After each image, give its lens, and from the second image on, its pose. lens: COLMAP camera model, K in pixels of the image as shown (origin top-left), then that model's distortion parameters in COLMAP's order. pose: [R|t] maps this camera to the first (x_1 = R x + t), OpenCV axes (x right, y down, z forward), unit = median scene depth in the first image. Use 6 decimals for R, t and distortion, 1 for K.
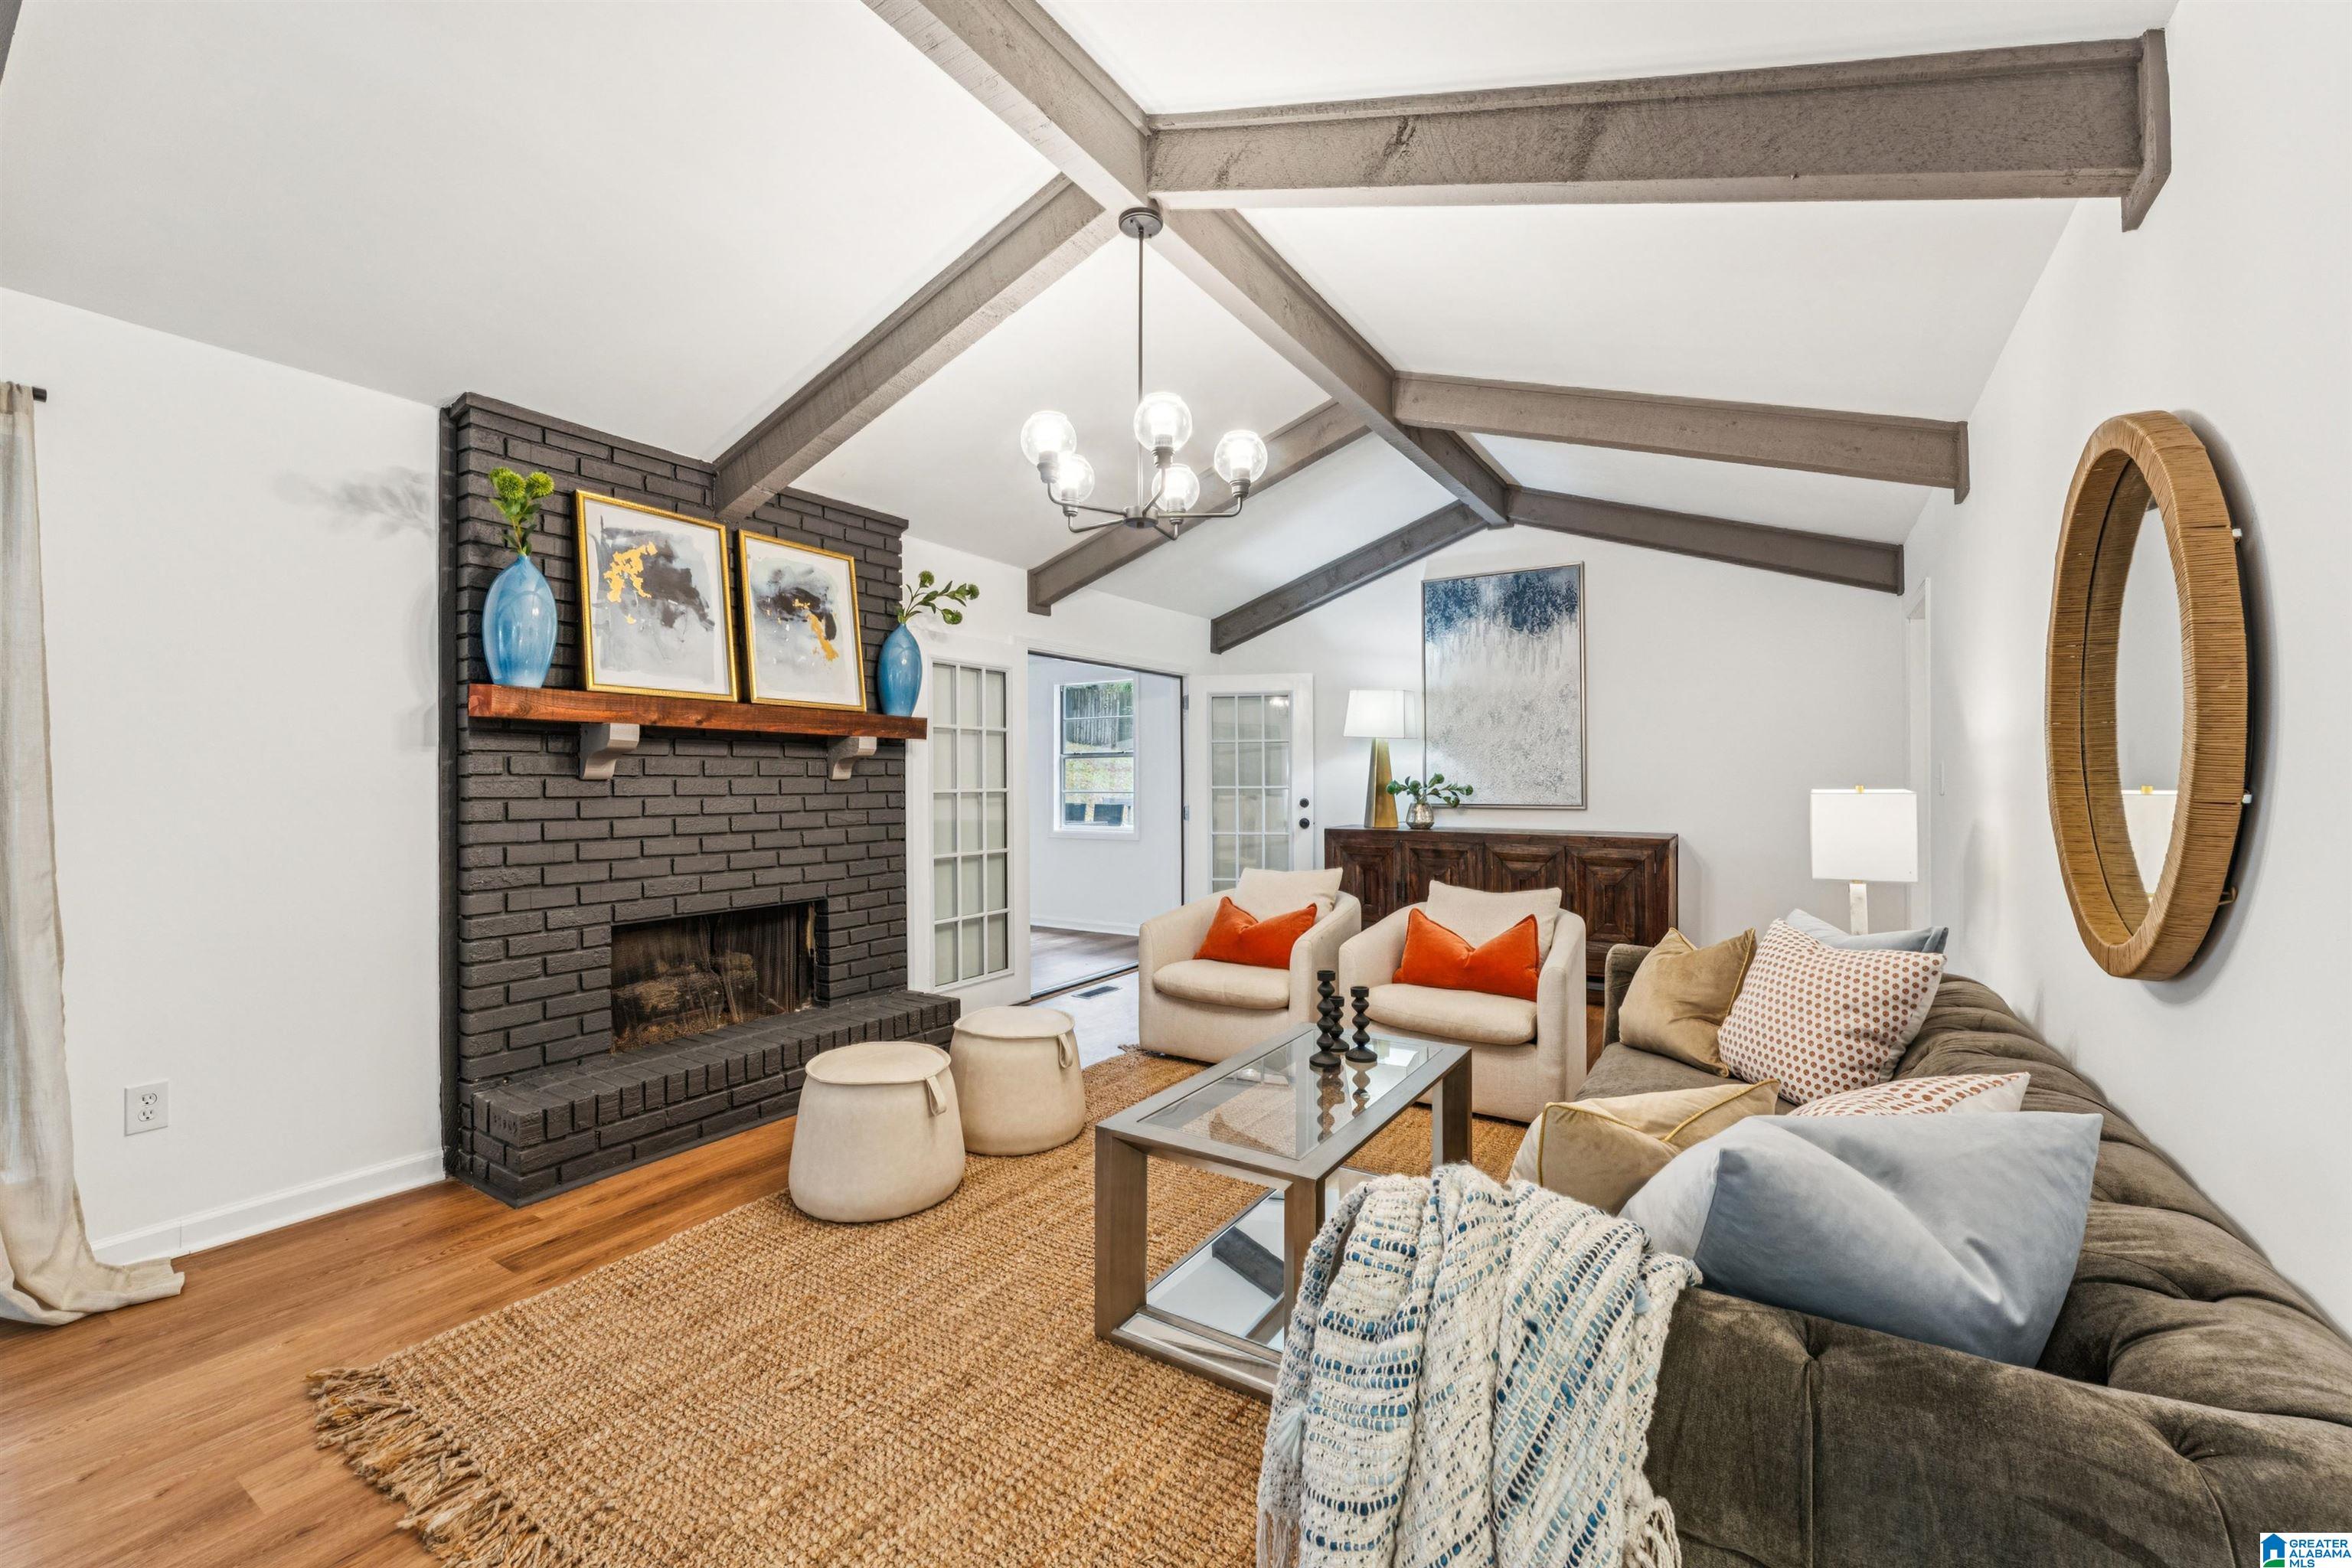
lens RADIAL K [[967.9, 0, 1178.7], [0, 967.9, 775.6], [0, 0, 1]] dist [0.000106, 0.000150]
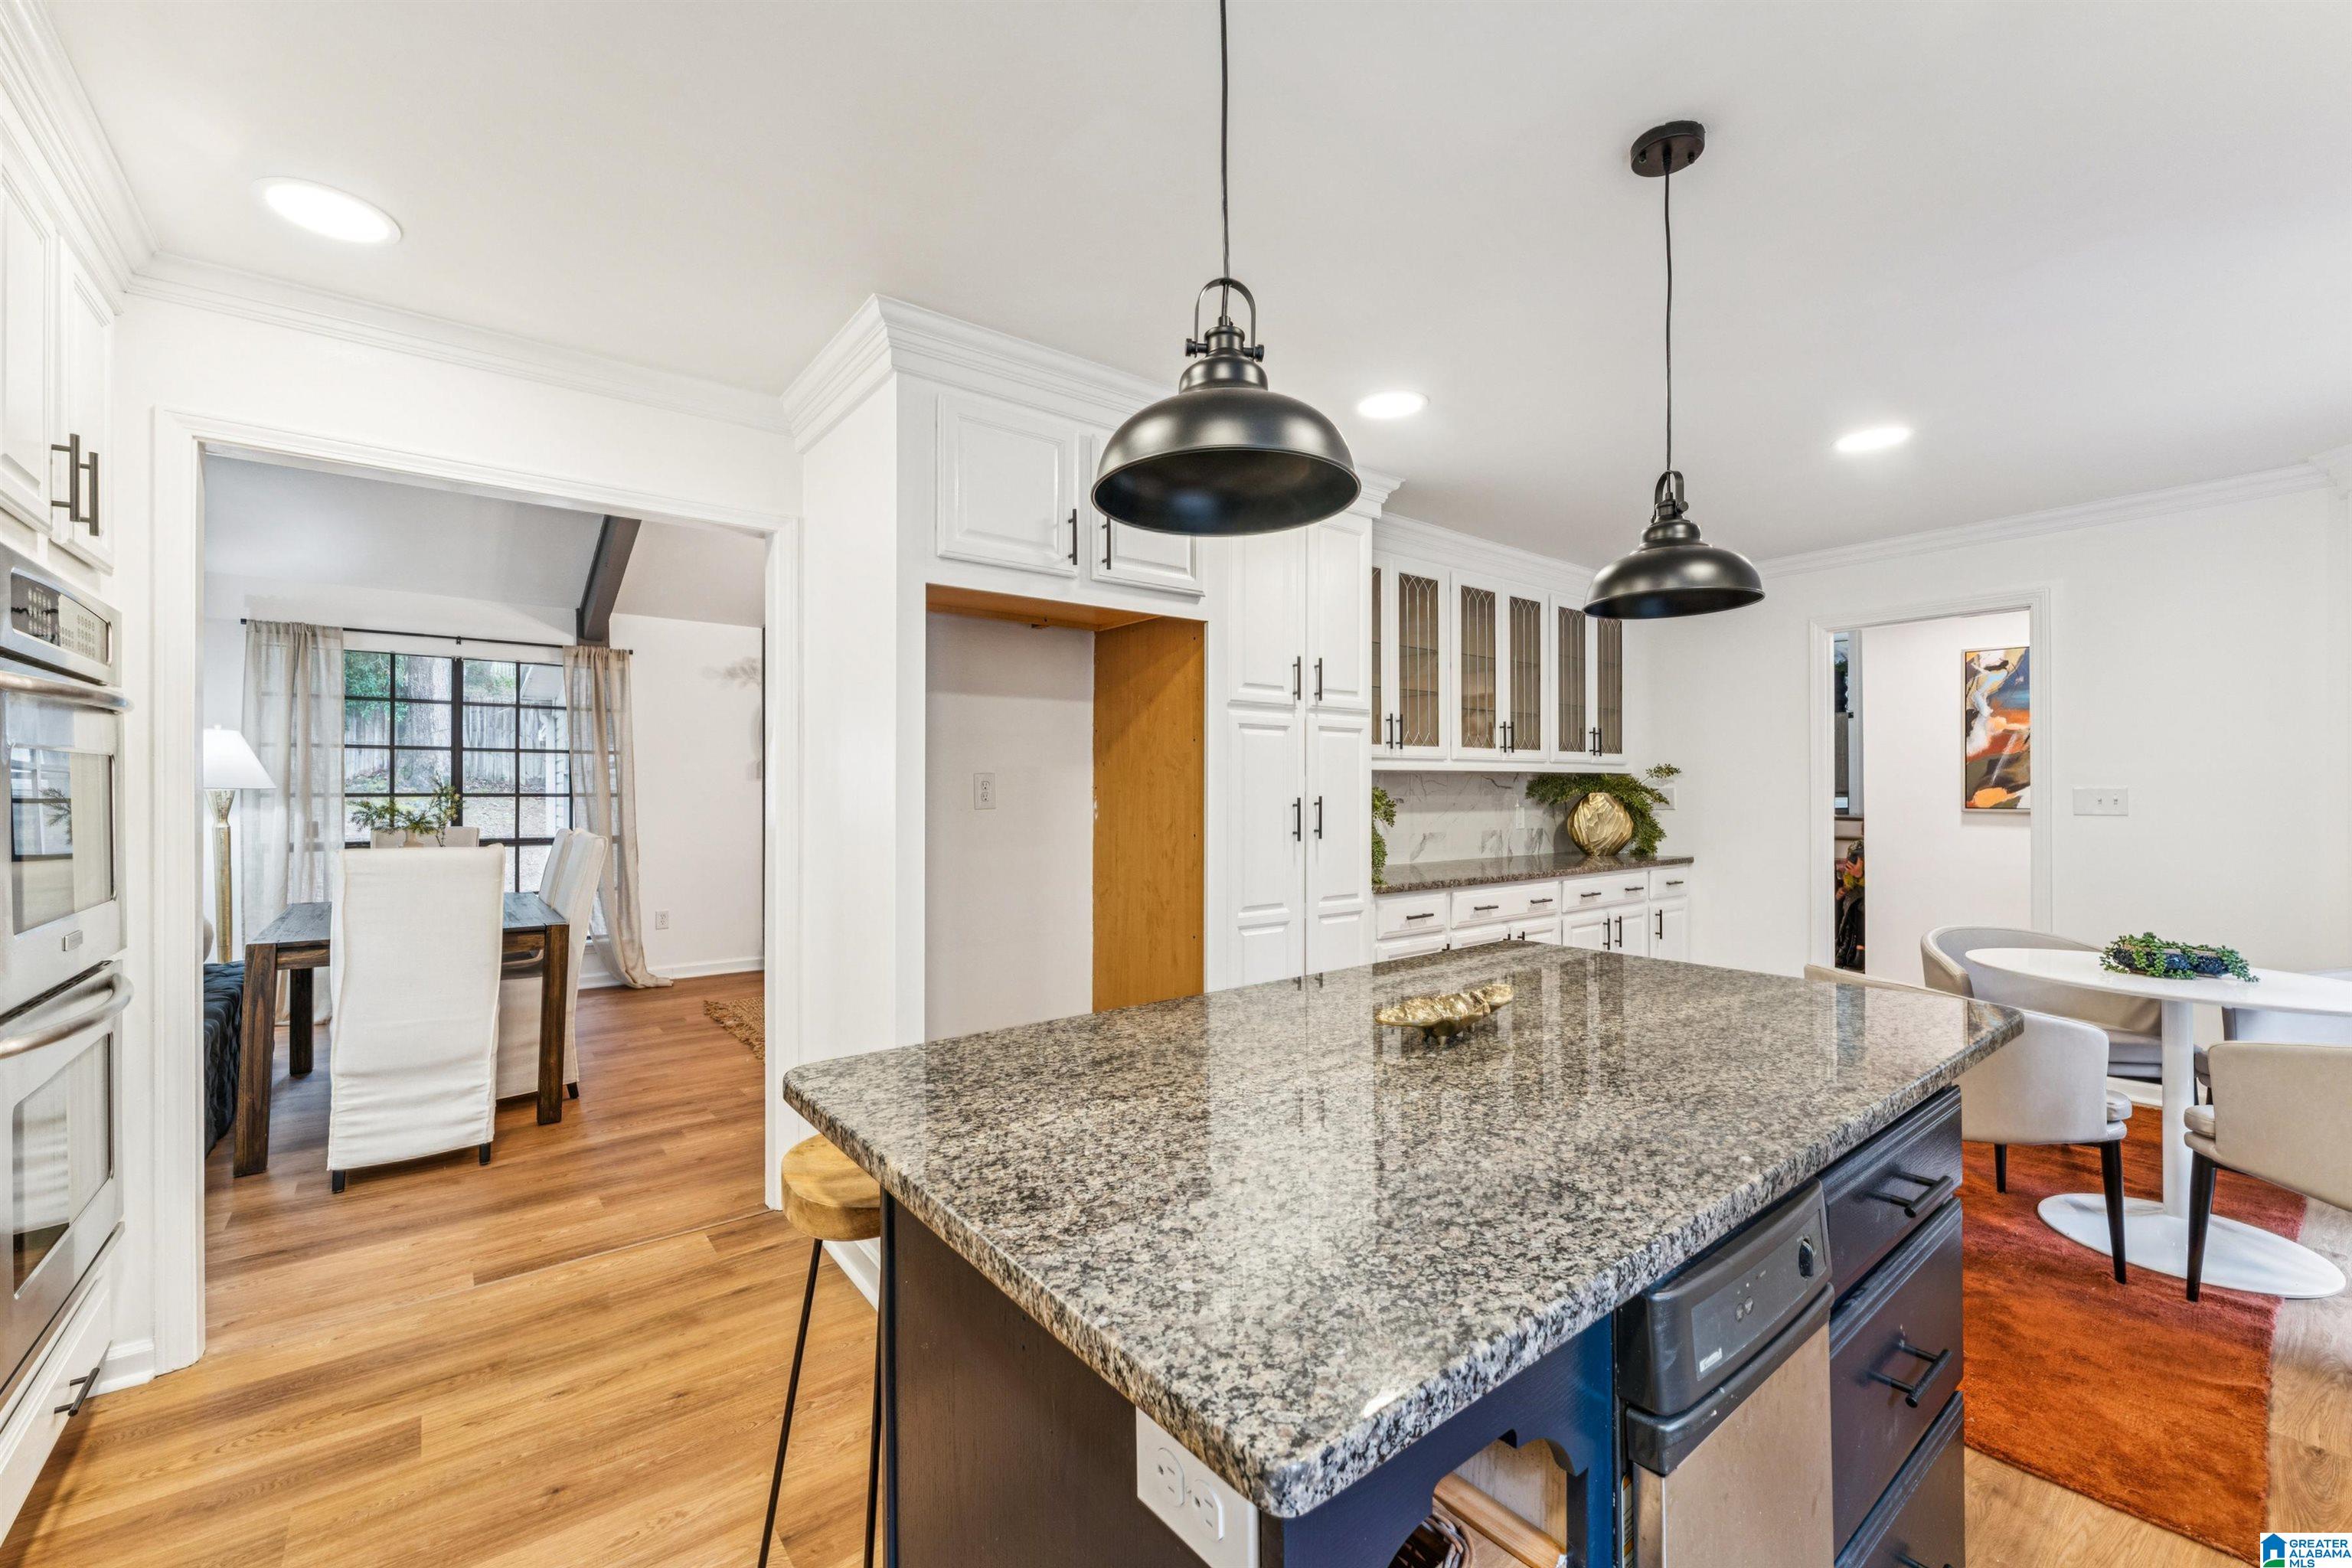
lens RADIAL K [[967.9, 0, 1178.5], [0, 967.9, 786.9], [0, 0, 1]] dist [0.000106, 0.000150]
pose [[0.943770, -0.002307, -0.330594, 1.108172], [0.003424, 0.999990, 0.002798, -0.016383], [0.330585, -0.003773, 0.943769, -1.000281]]
